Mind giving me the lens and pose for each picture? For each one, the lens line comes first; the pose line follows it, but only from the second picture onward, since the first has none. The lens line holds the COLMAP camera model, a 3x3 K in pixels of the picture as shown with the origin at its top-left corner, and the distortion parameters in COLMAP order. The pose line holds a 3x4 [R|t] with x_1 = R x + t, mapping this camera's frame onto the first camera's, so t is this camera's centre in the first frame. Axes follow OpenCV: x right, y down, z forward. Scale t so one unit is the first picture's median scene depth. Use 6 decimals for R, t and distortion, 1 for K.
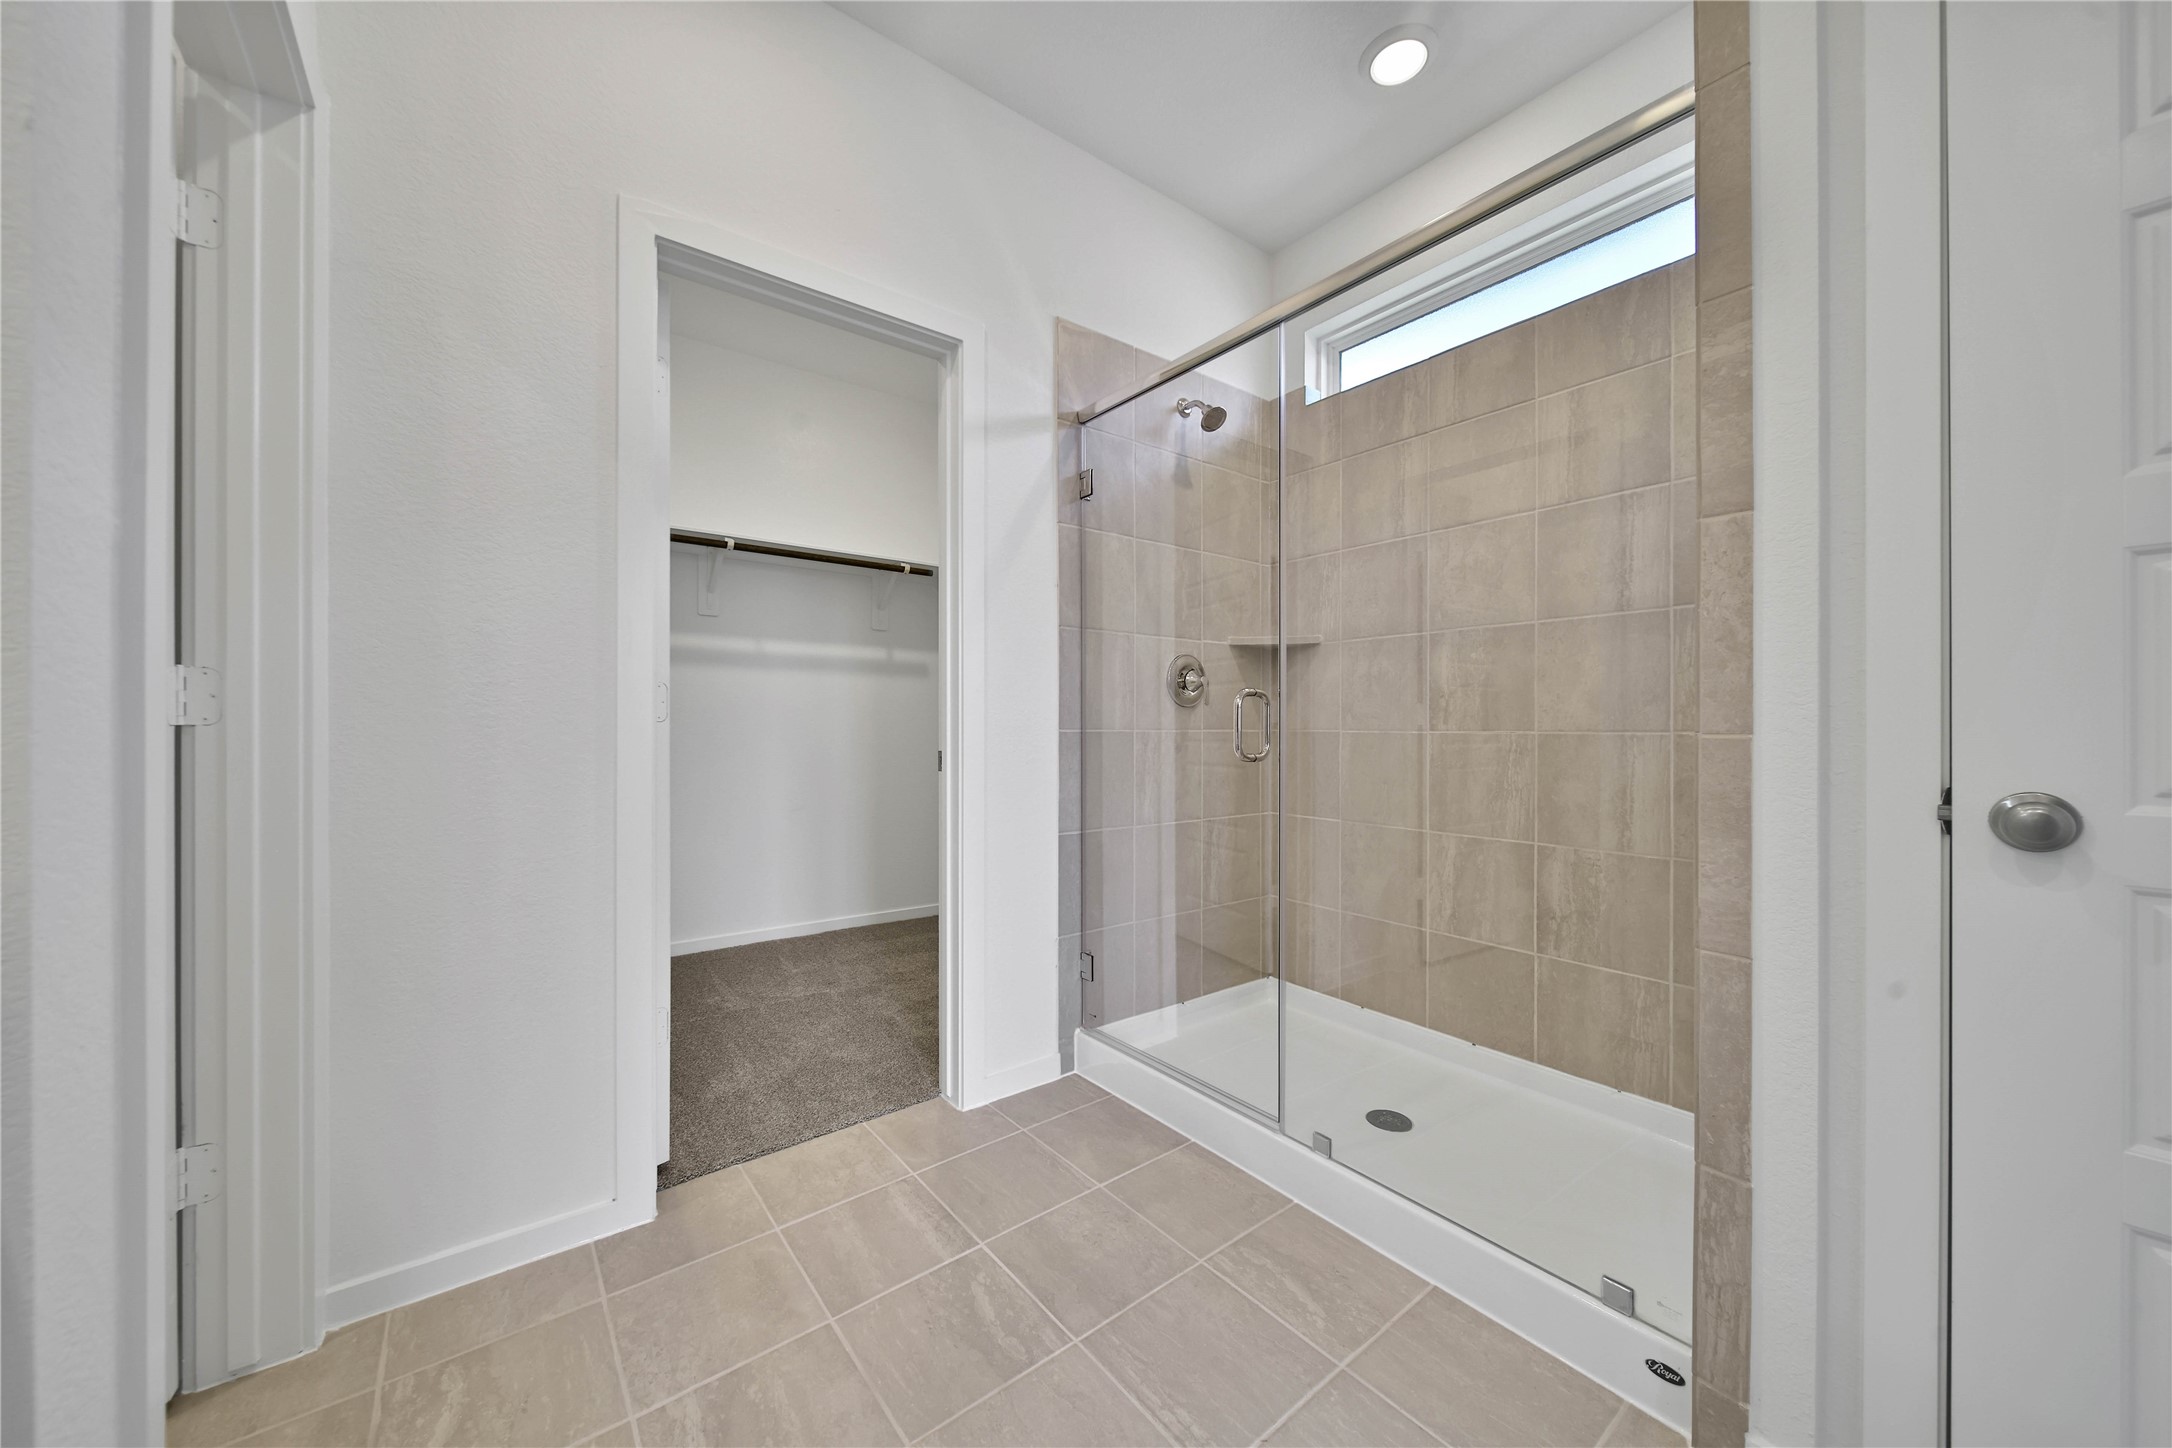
lens RADIAL K [[767.1, 0, 1074.7], [0, 767.1, 725.3], [0, 0, 1]] dist [0.000553, -0.000401]
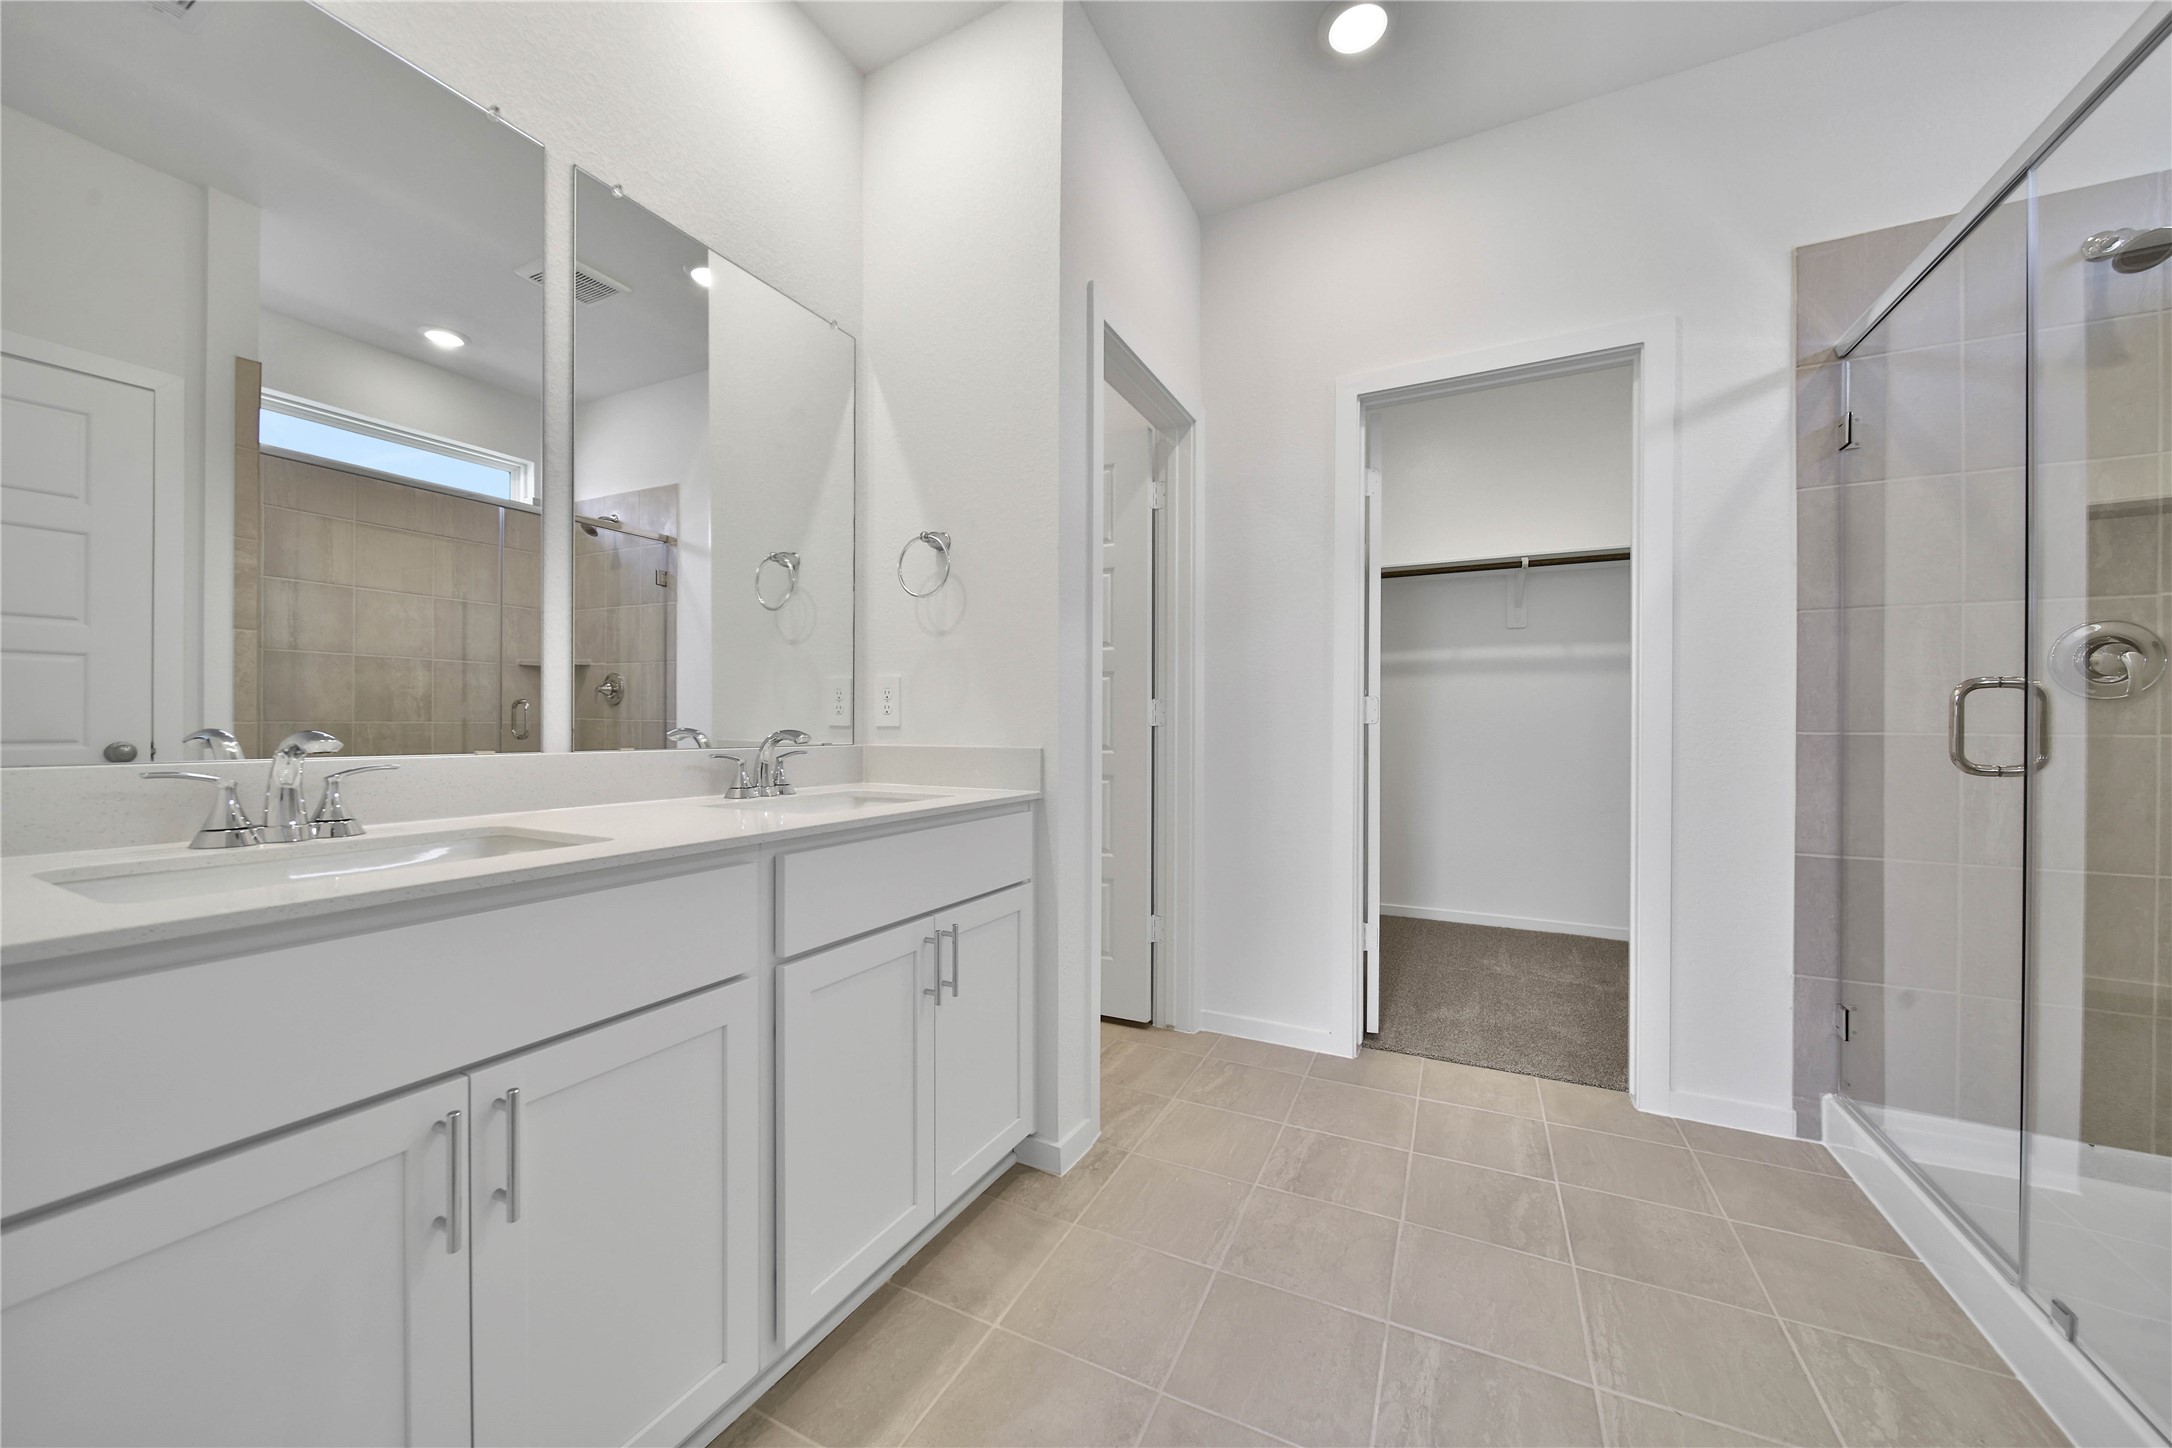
lens RADIAL K [[767.1, 0, 1074.7], [0, 767.1, 725.3], [0, 0, 1]] dist [0.000553, -0.000401]
pose [[0.429709, -0.000785, -0.902967, 0.419912], [-0.001029, 0.999999, -0.001359, 0.000186], [0.902967, 0.001514, 0.429707, -0.095385]]
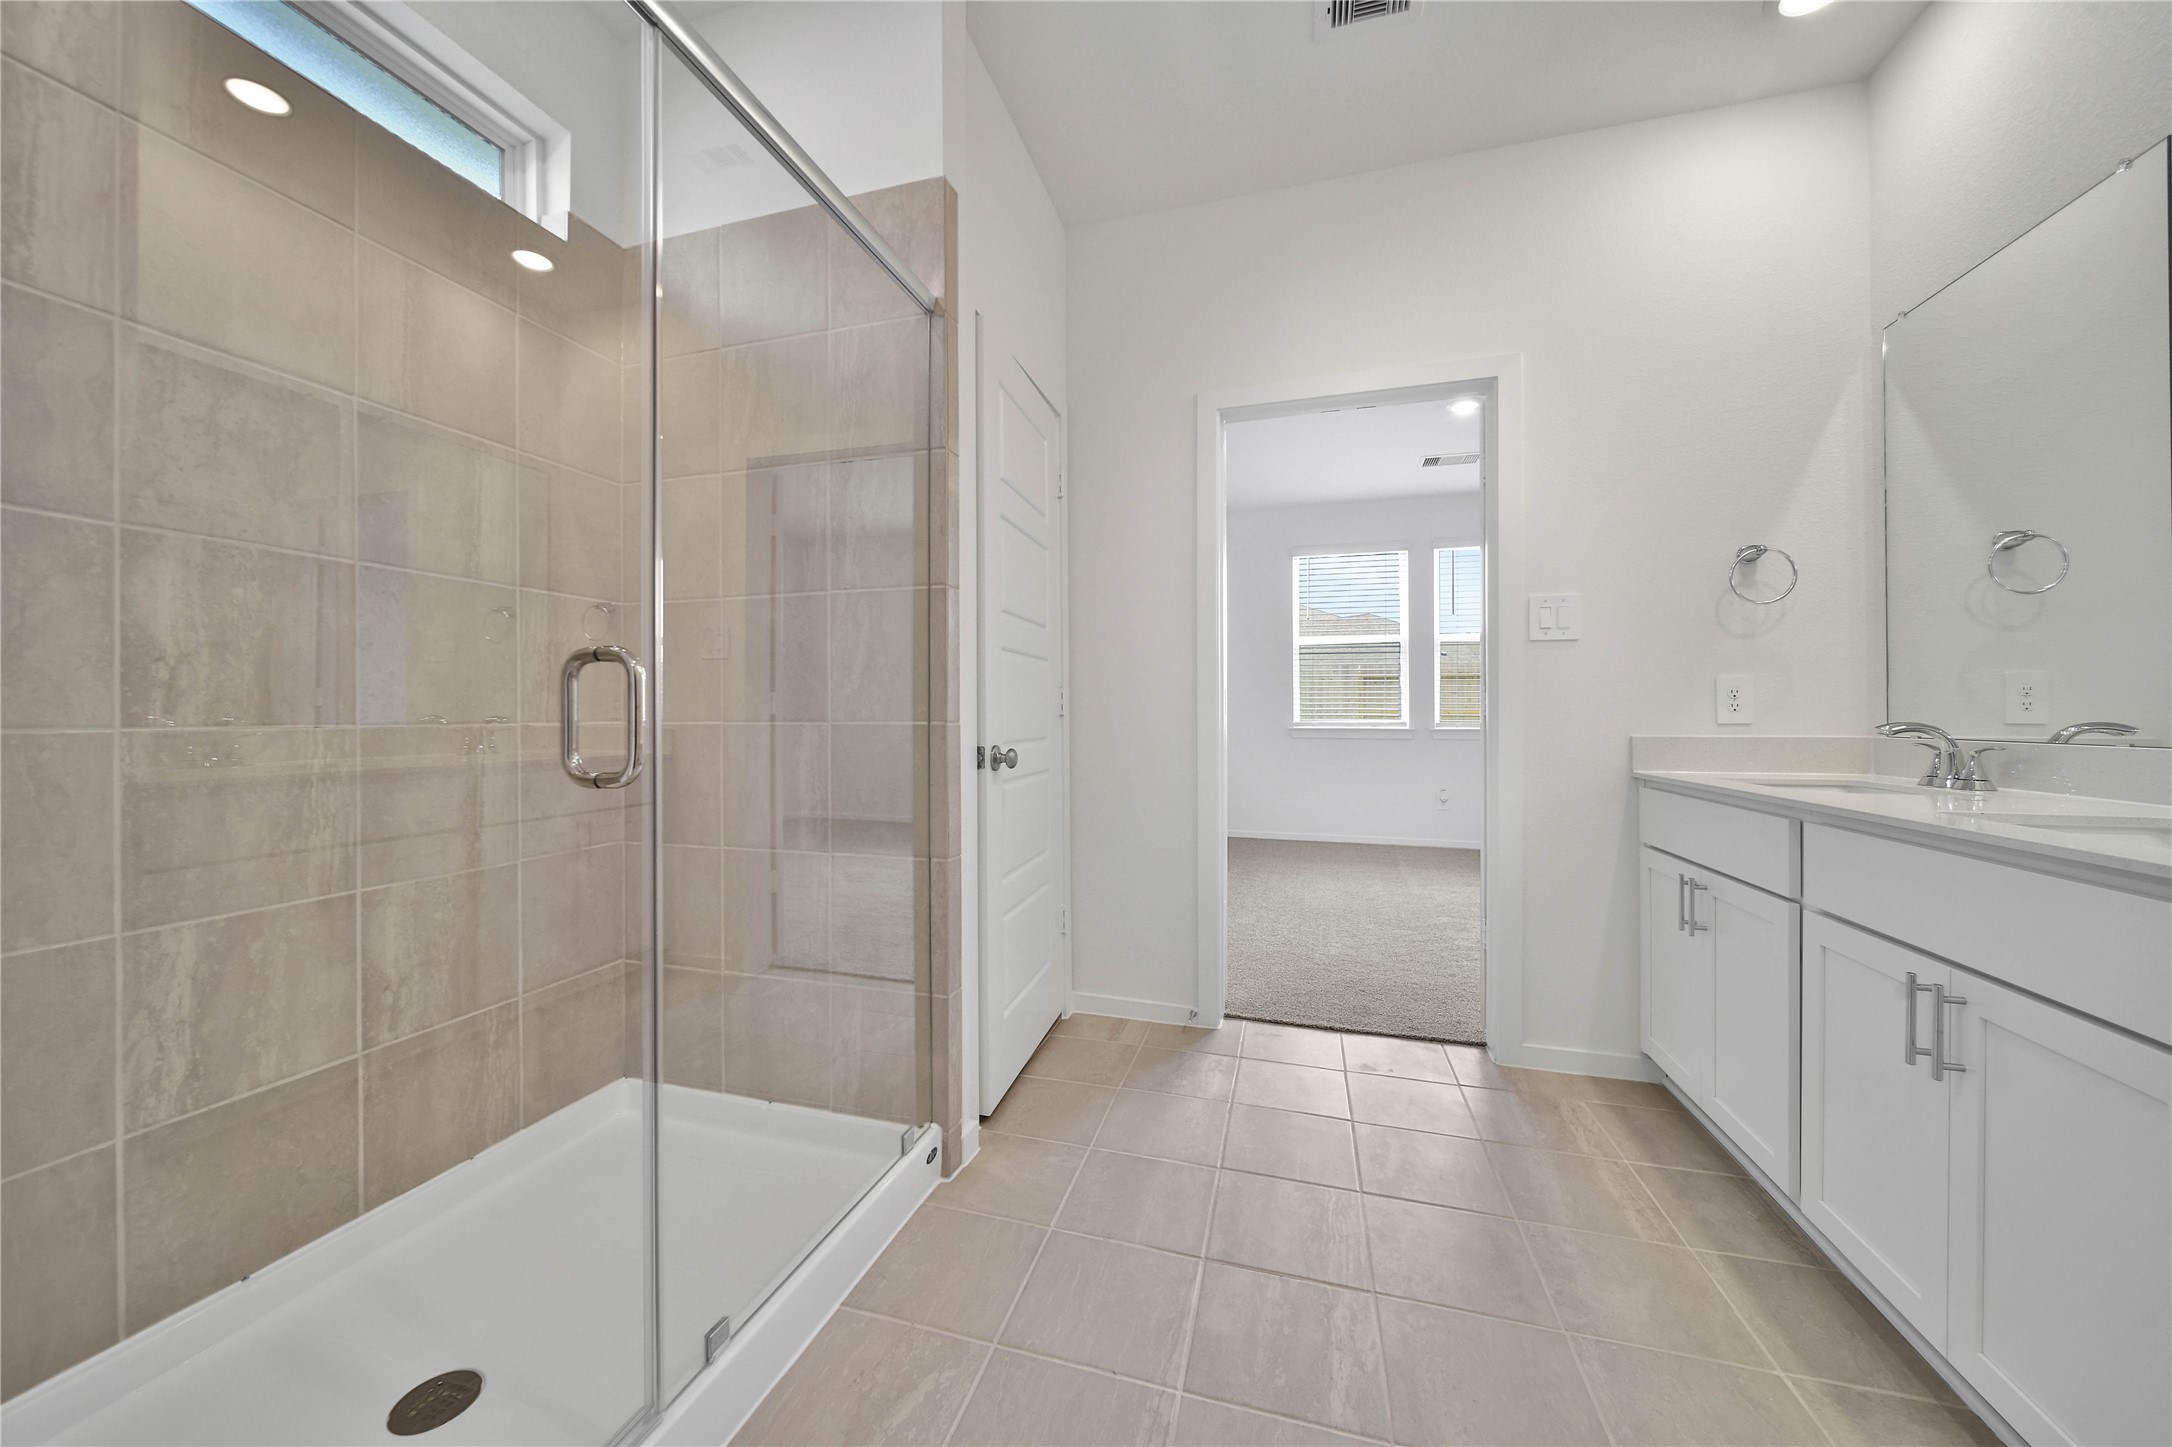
lens RADIAL K [[767.1, 0, 1074.7], [0, 767.1, 724.8], [0, 0, 1]] dist [0.000553, -0.000401]
pose [[-0.582938, -0.011682, 0.812433, -0.300307], [-0.002326, 0.999917, 0.012709, -0.002366], [-0.812513, 0.005519, -0.582917, 0.843475]]
